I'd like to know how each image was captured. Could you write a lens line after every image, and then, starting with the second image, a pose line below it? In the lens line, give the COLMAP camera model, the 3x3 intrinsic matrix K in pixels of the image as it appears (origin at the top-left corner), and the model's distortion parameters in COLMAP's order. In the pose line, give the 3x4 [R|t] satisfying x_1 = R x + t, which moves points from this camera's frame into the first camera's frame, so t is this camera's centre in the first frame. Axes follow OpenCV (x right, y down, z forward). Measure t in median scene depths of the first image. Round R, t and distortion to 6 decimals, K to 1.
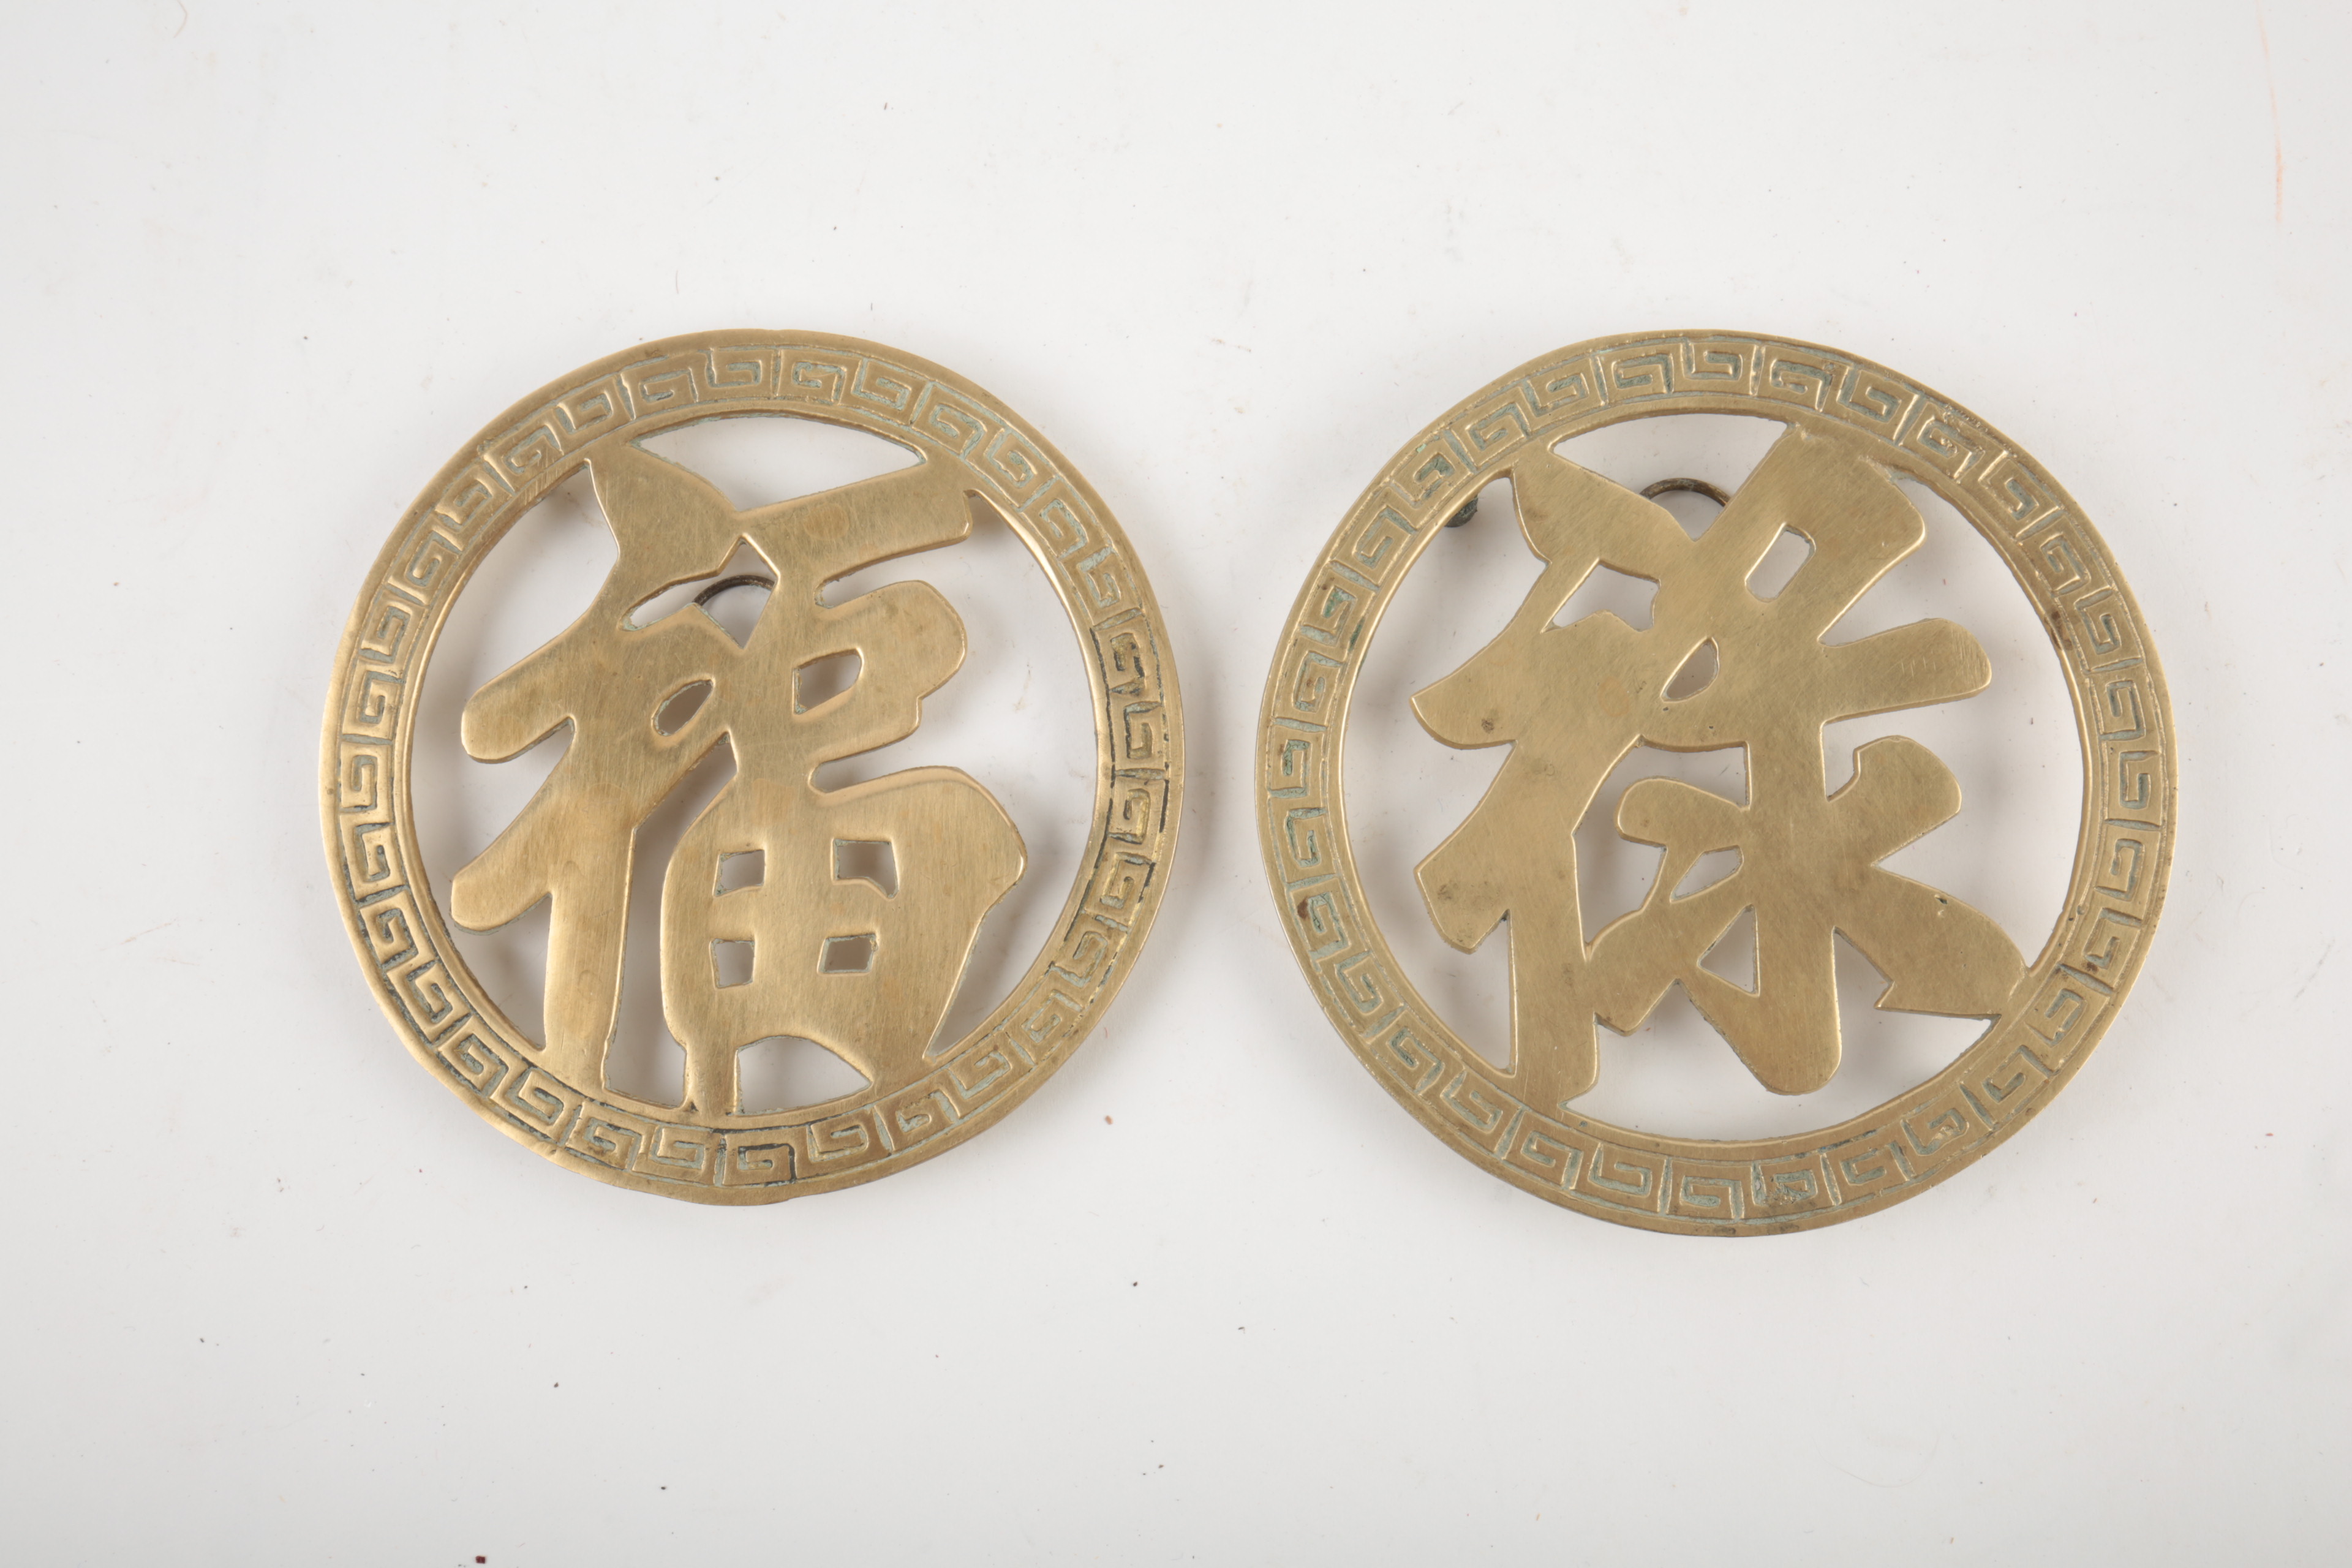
lens RADIAL K [[2164.8, 0, 1176.0], [0, 2164.8, 784.0], [0, 0, 1]] dist [0.018970, -0.008288]
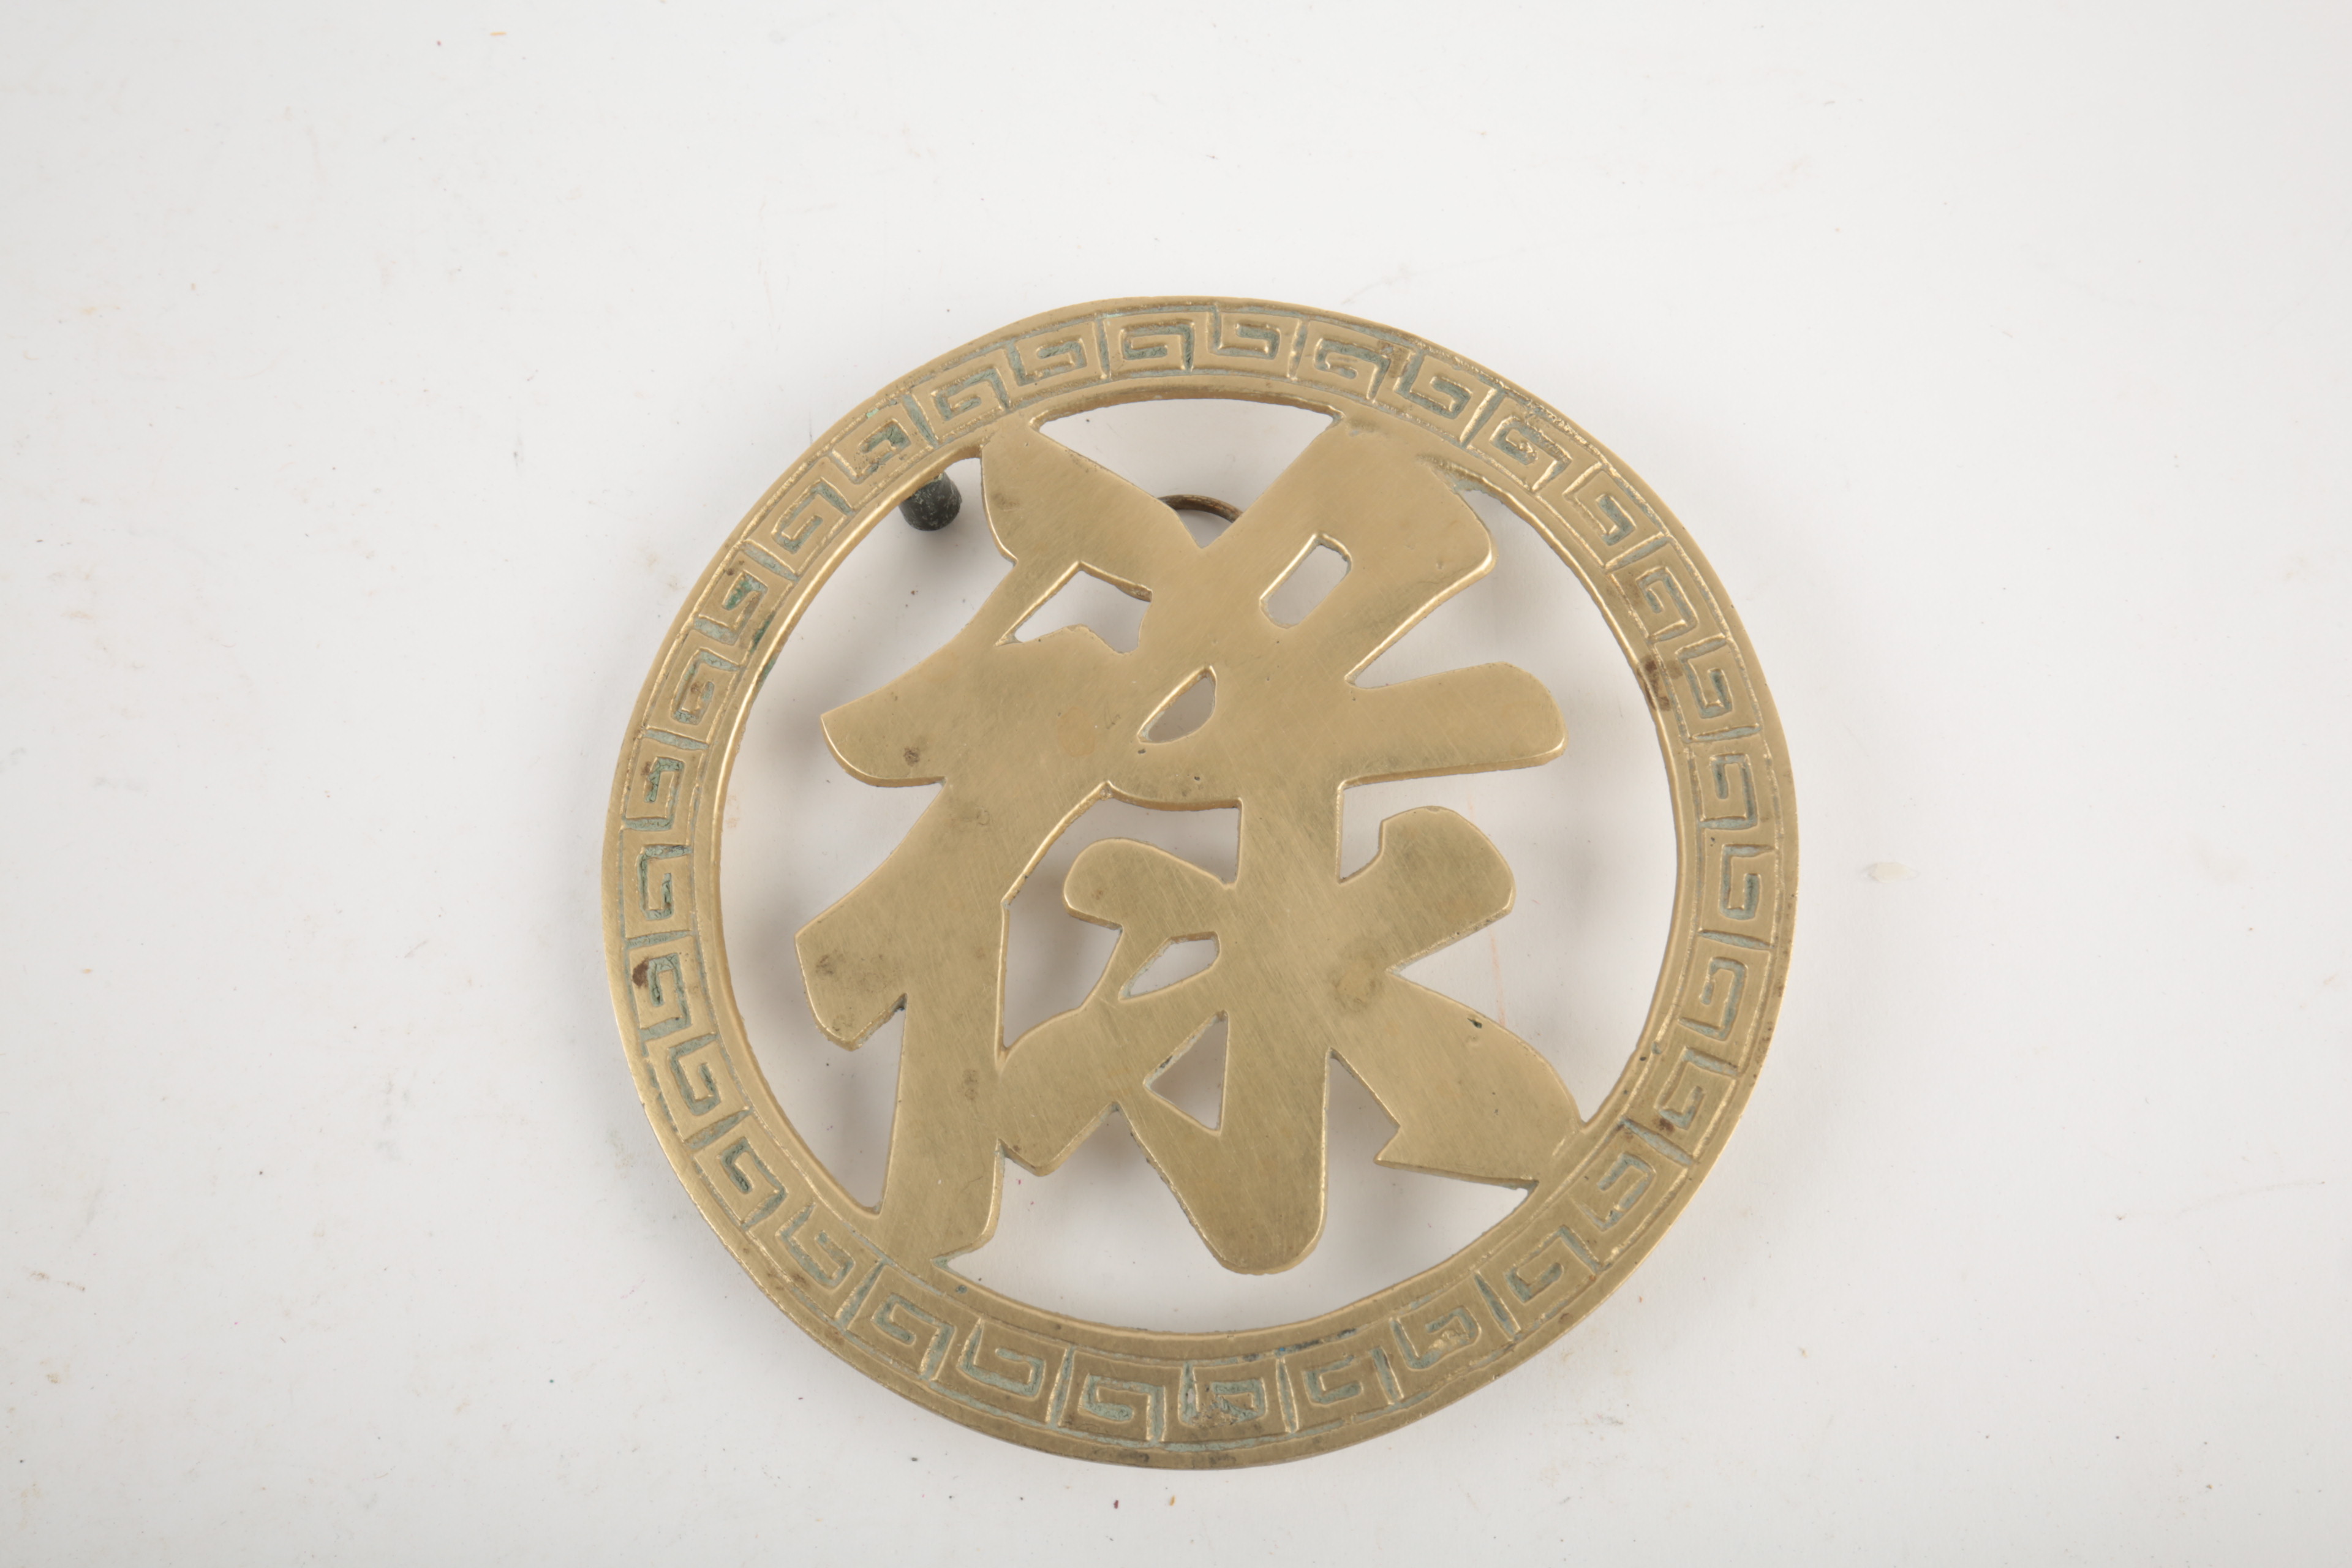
lens RADIAL K [[2164.8, 0, 1176.0], [0, 2164.8, 784.0], [0, 0, 1]] dist [0.018970, -0.008288]
pose [[0.995722, 0.078158, -0.049279, 0.276478], [-0.086353, 0.976907, -0.195439, 0.124832], [0.032866, 0.198858, 0.979477, 0.253558]]
